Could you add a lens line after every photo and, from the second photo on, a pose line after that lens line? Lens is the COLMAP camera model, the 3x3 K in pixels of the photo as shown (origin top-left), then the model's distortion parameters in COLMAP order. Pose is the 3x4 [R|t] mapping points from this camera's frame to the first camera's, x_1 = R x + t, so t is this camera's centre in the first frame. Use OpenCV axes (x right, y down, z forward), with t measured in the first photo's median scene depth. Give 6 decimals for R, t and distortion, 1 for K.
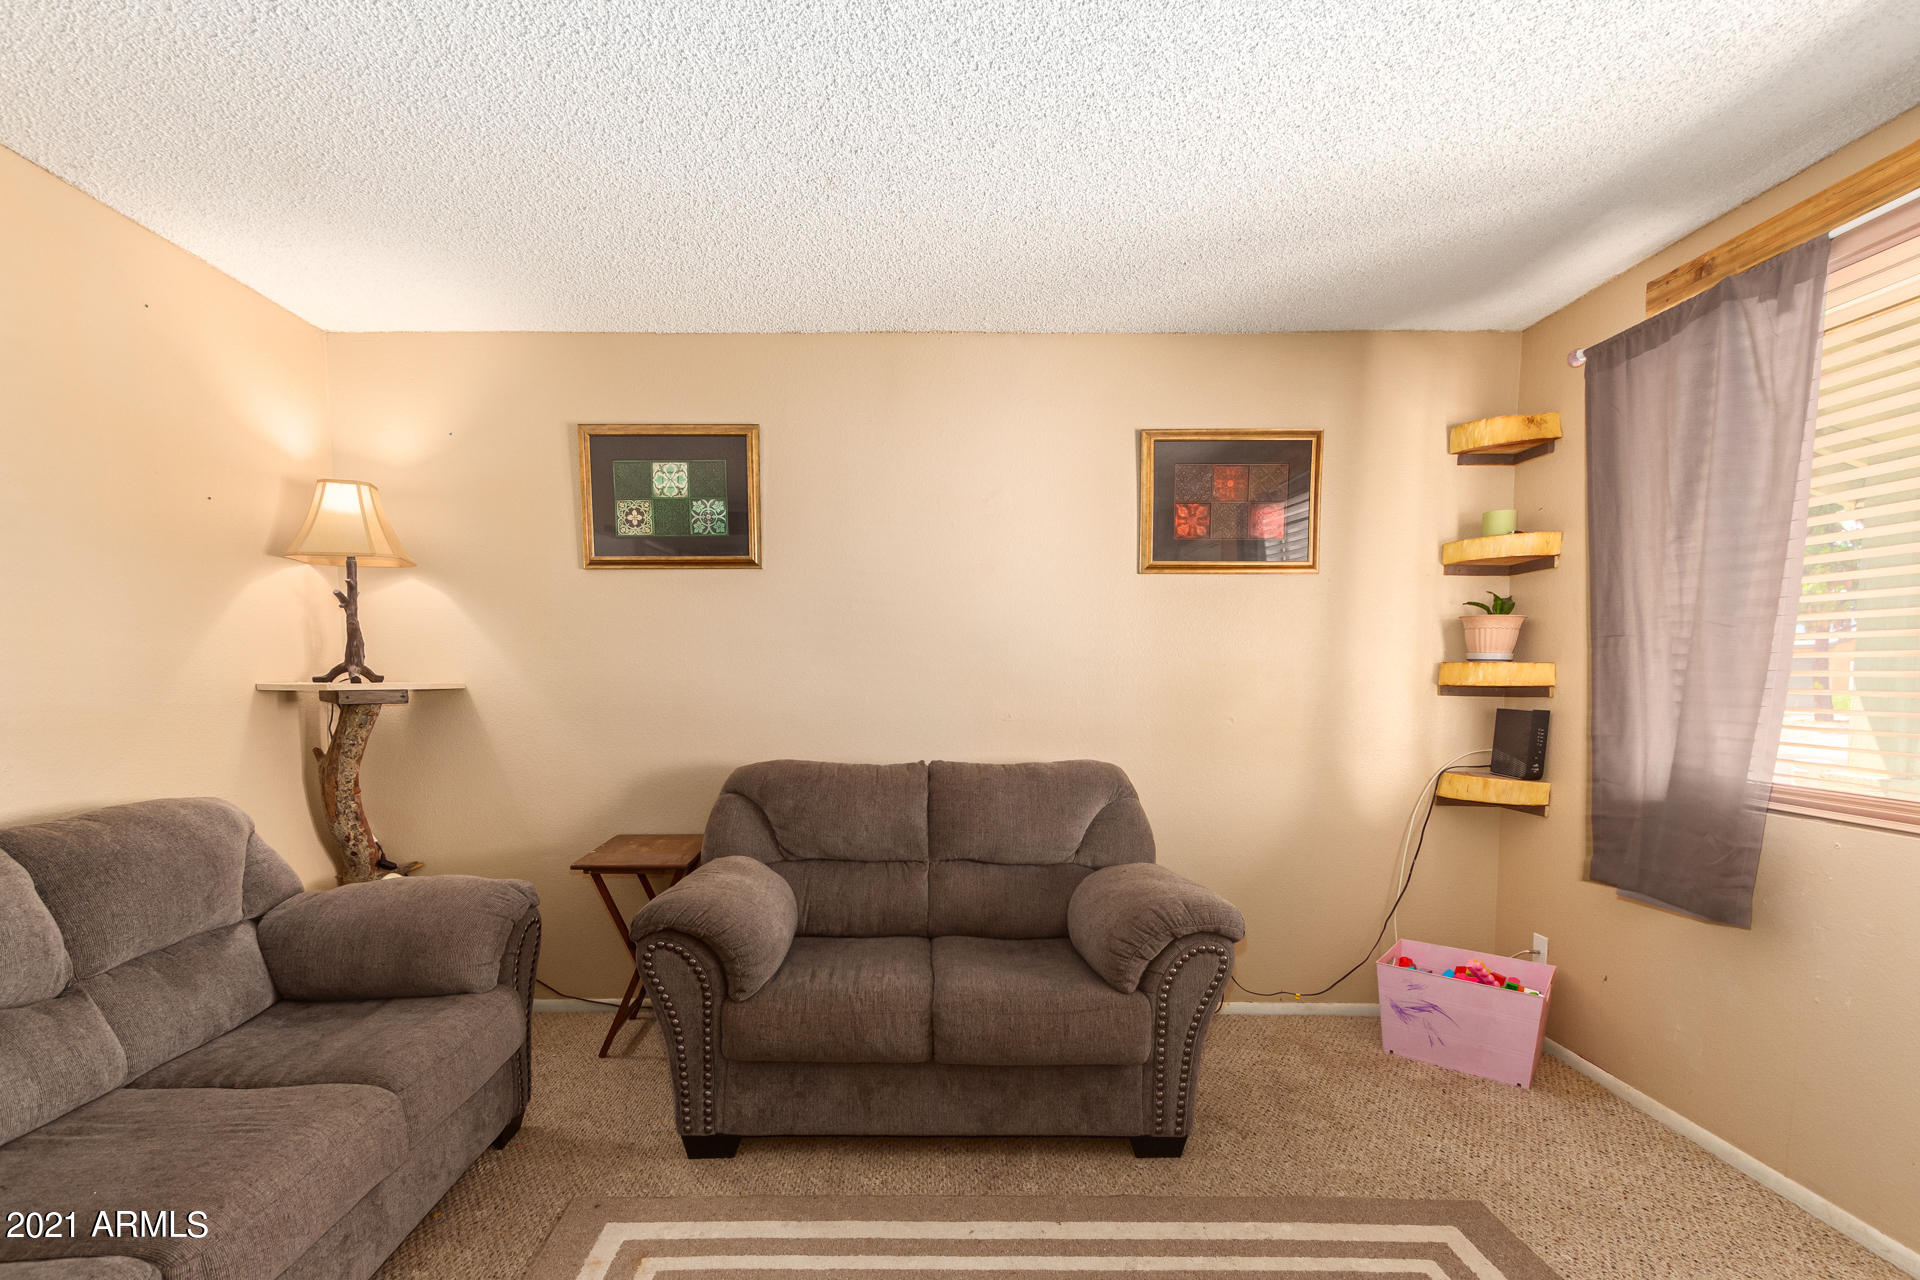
lens RADIAL K [[892.9, 0, 901.6], [0, 892.9, 724.3], [0, 0, 1]] dist [0.012865, -0.003014]
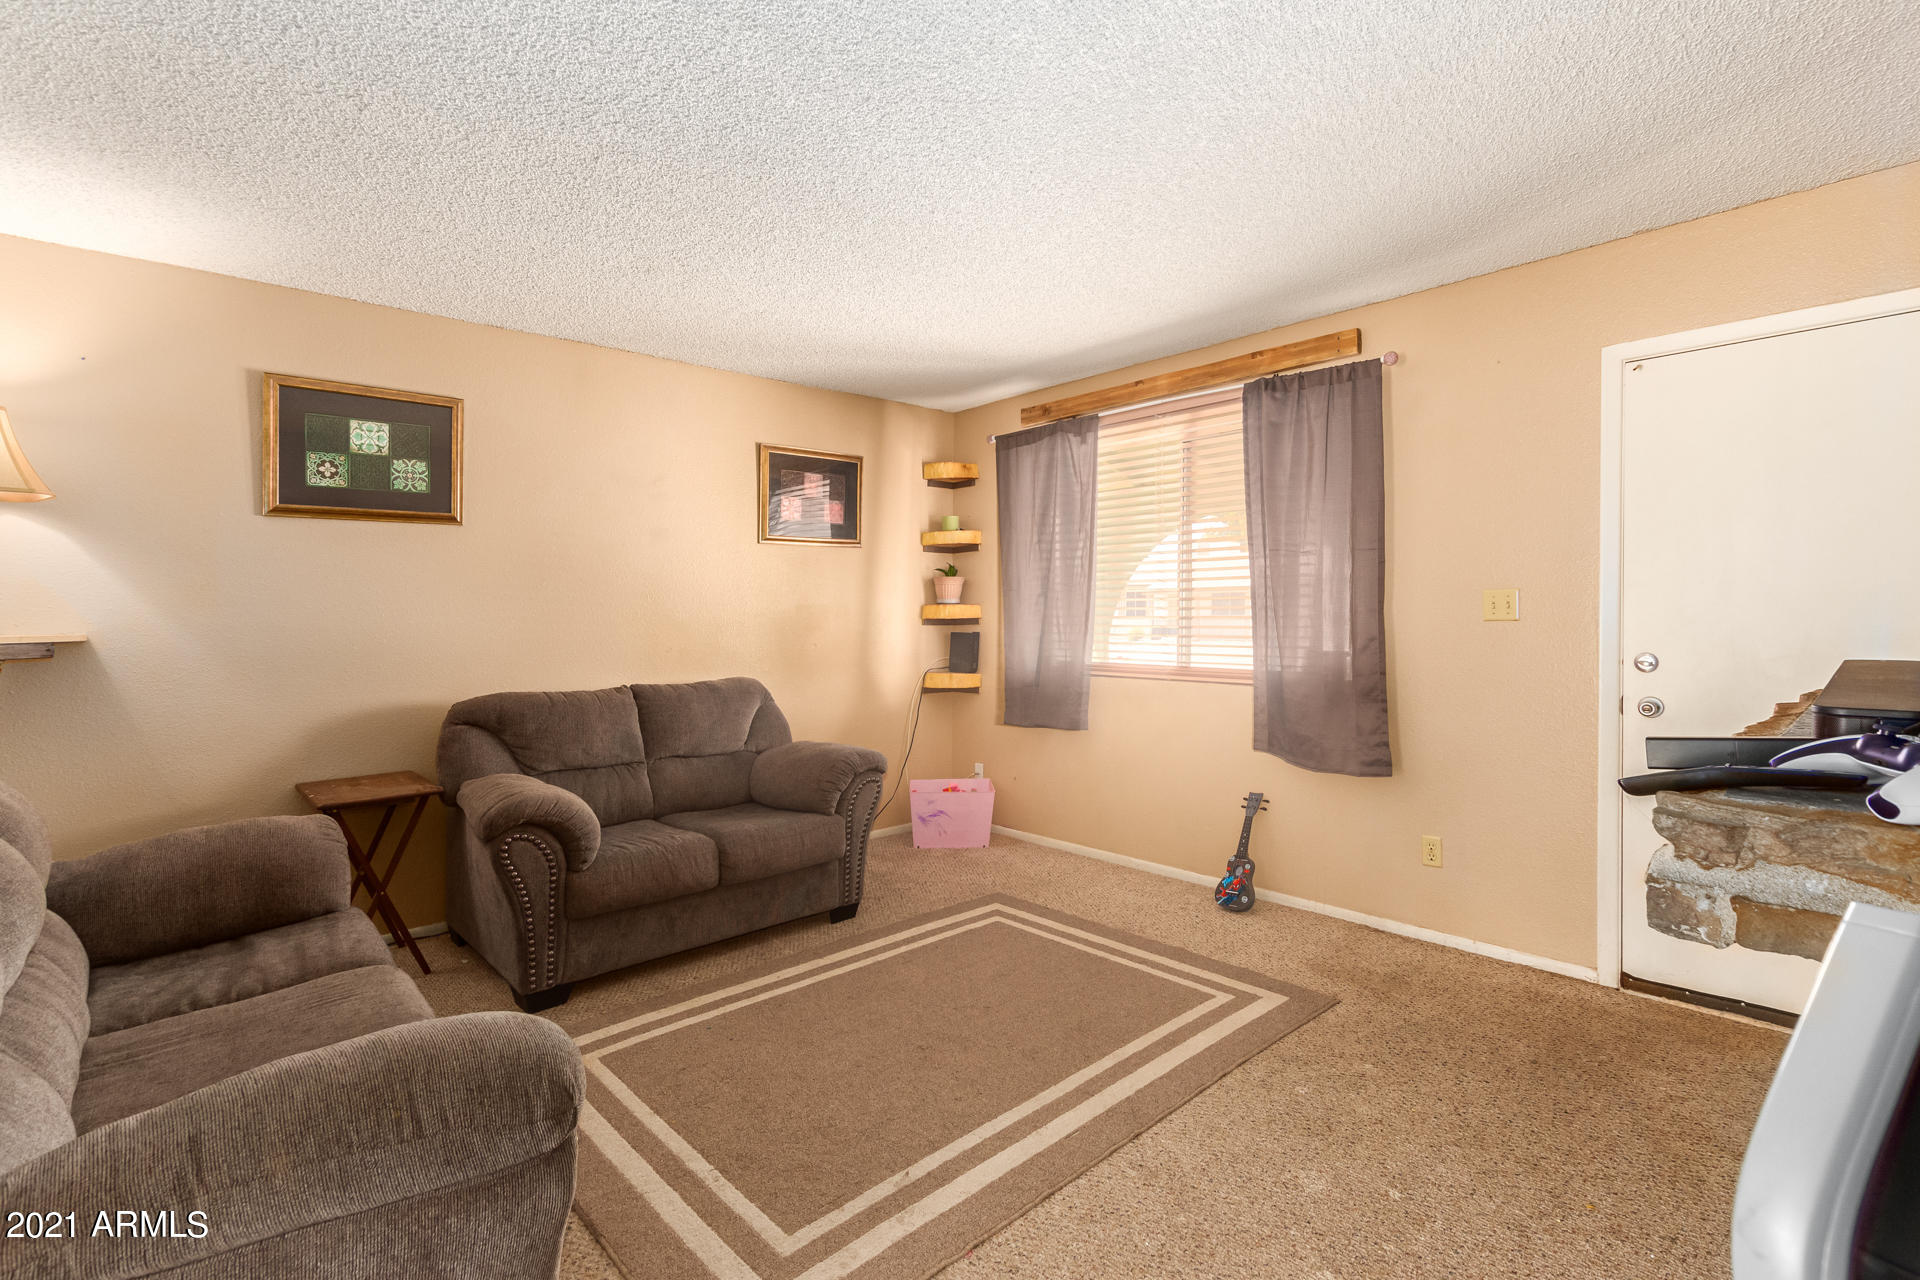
lens RADIAL K [[892.9, 0, 924.1], [0, 892.9, 632.8], [0, 0, 1]] dist [0.012865, -0.003014]
pose [[0.753991, -0.026779, 0.656338, -0.501673], [0.054992, 0.998234, -0.022446, 0.019383], [-0.654578, 0.053017, 0.754133, -0.239400]]
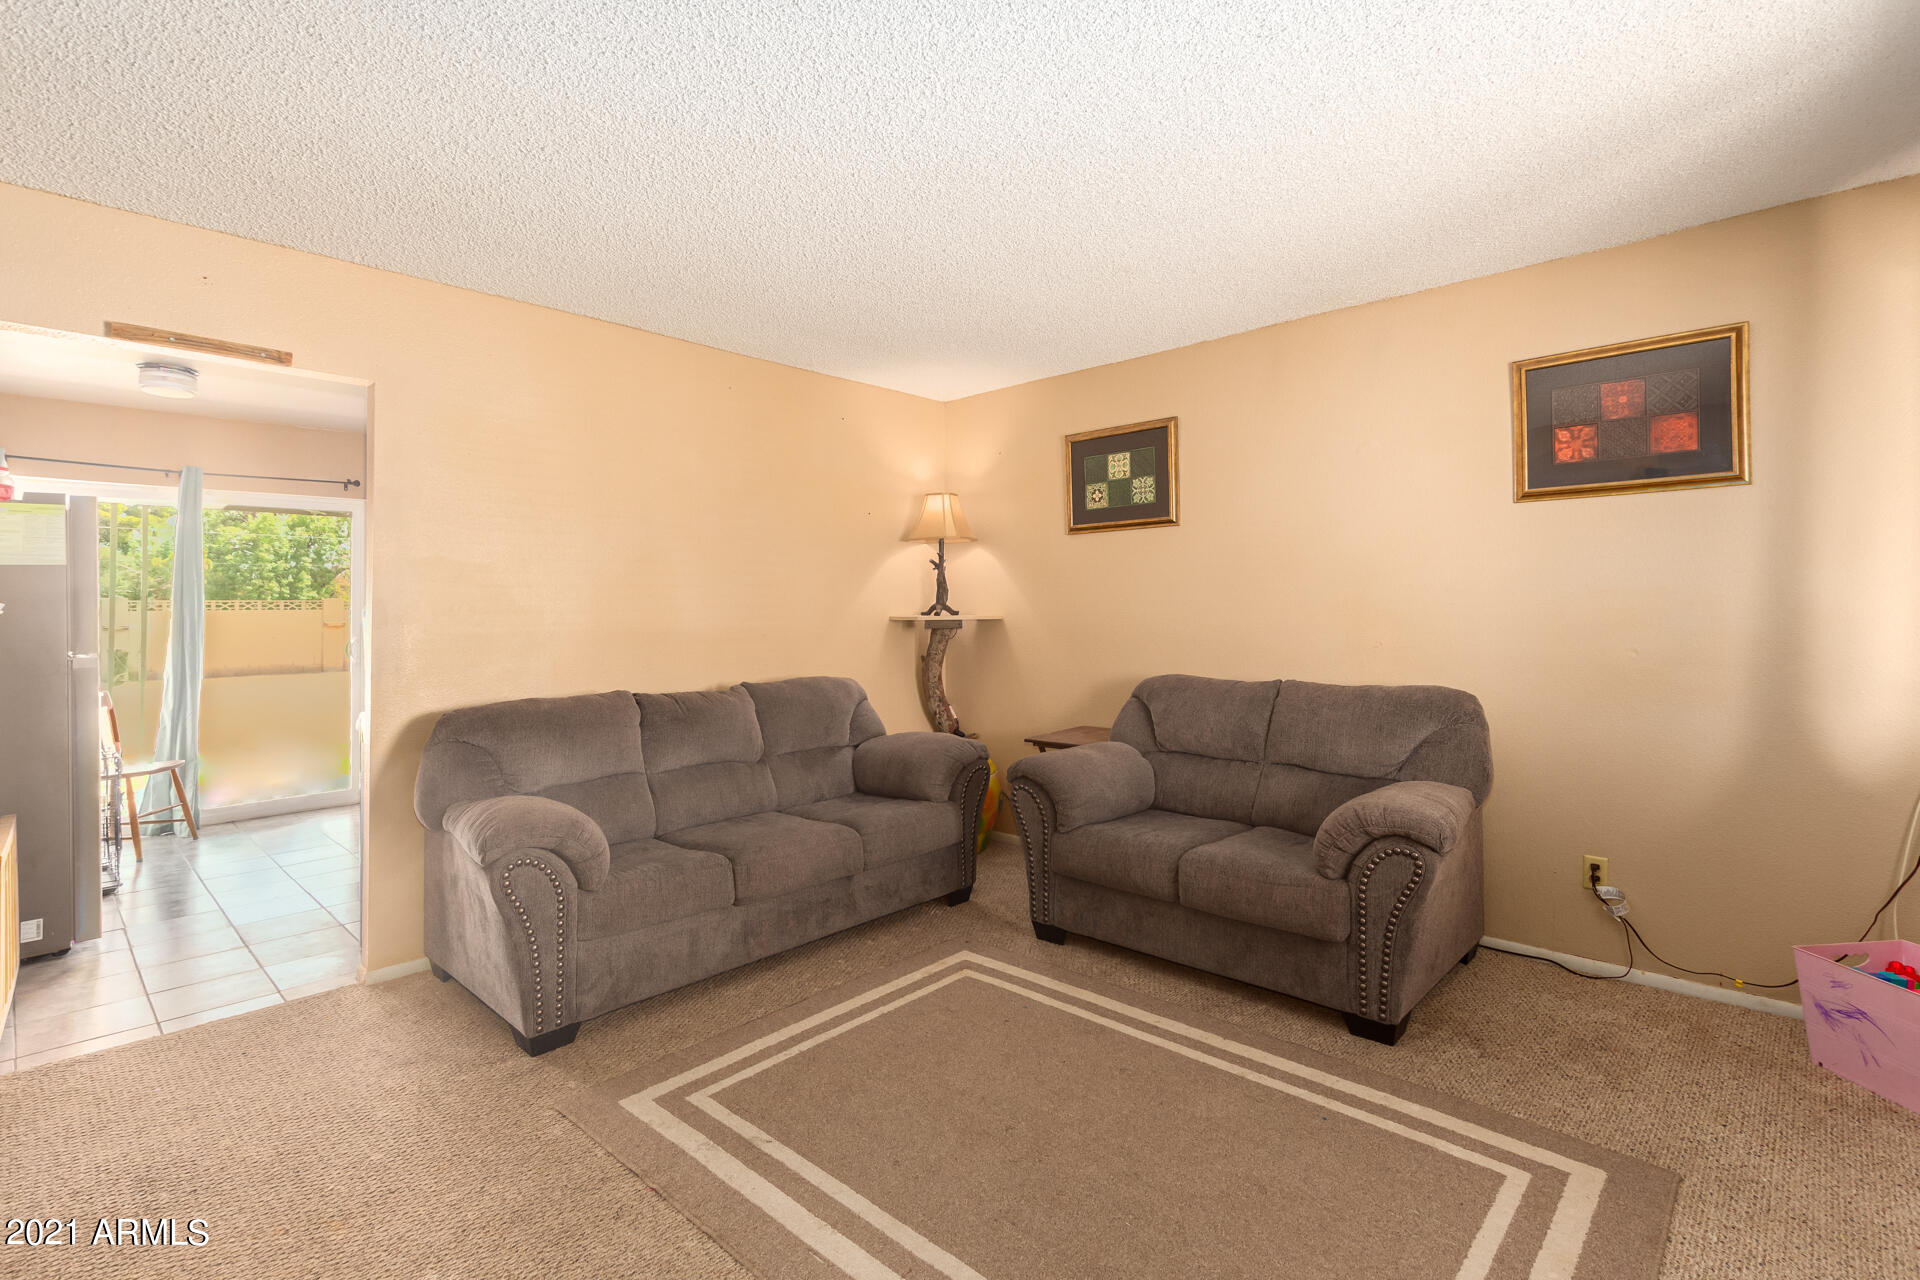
lens RADIAL K [[892.9, 0, 978.9], [0, 892.9, 585.9], [0, 0, 1]] dist [0.012865, -0.003014]
pose [[0.739343, -0.027411, -0.672771, 0.549911], [-0.029291, 0.996916, -0.072807, 0.015738], [0.672691, 0.073535, 0.736260, -0.146073]]
